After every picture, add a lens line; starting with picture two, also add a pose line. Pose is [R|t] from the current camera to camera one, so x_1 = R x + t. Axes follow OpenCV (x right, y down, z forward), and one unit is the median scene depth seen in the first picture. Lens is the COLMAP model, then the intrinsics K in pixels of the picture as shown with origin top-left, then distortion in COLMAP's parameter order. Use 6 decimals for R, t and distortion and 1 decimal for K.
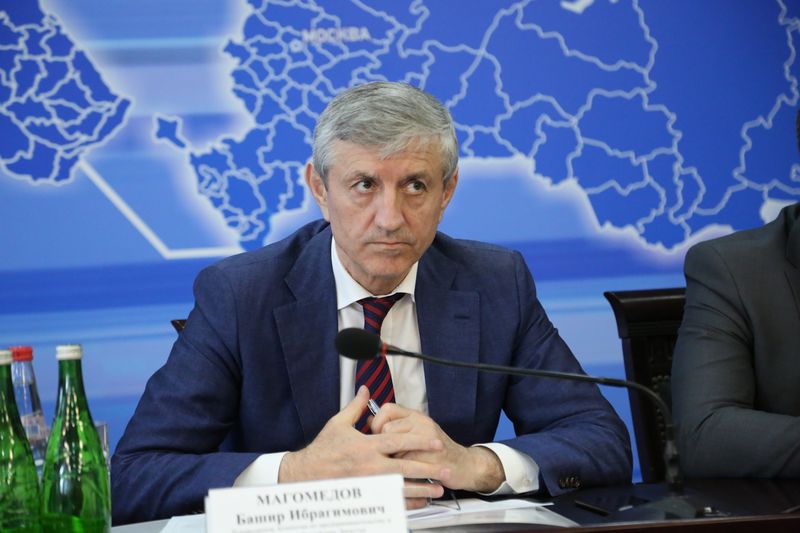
lens RADIAL K [[2458.1, 0, 399.7], [0, 2458.1, 267.7], [0, 0, 1]] dist [0.314076, 0.000000]
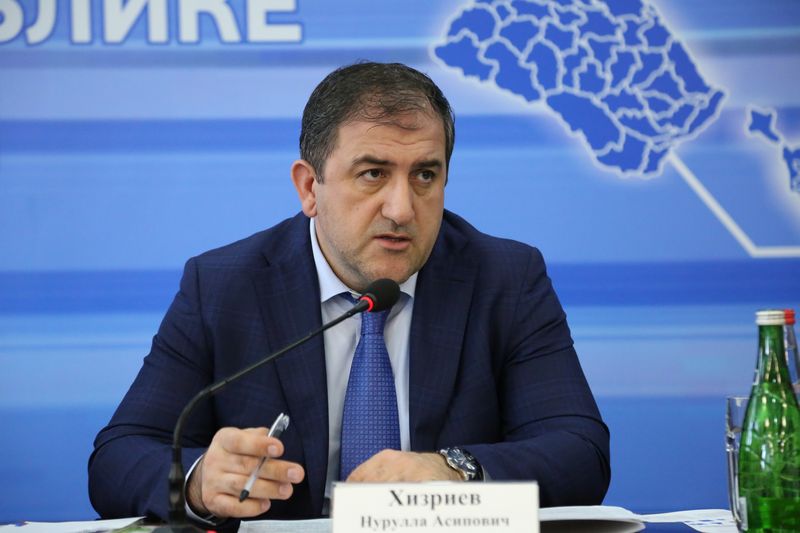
lens RADIAL K [[2458.1, 0, 400.1], [0, 2458.1, 265.1], [0, 0, 1]] dist [0.314076, 0.000000]
pose [[0.933886, 0.037219, -0.355628, 0.120984], [-0.037109, 0.999286, 0.007132, -0.001993], [0.355639, 0.006537, 0.934601, 0.045490]]
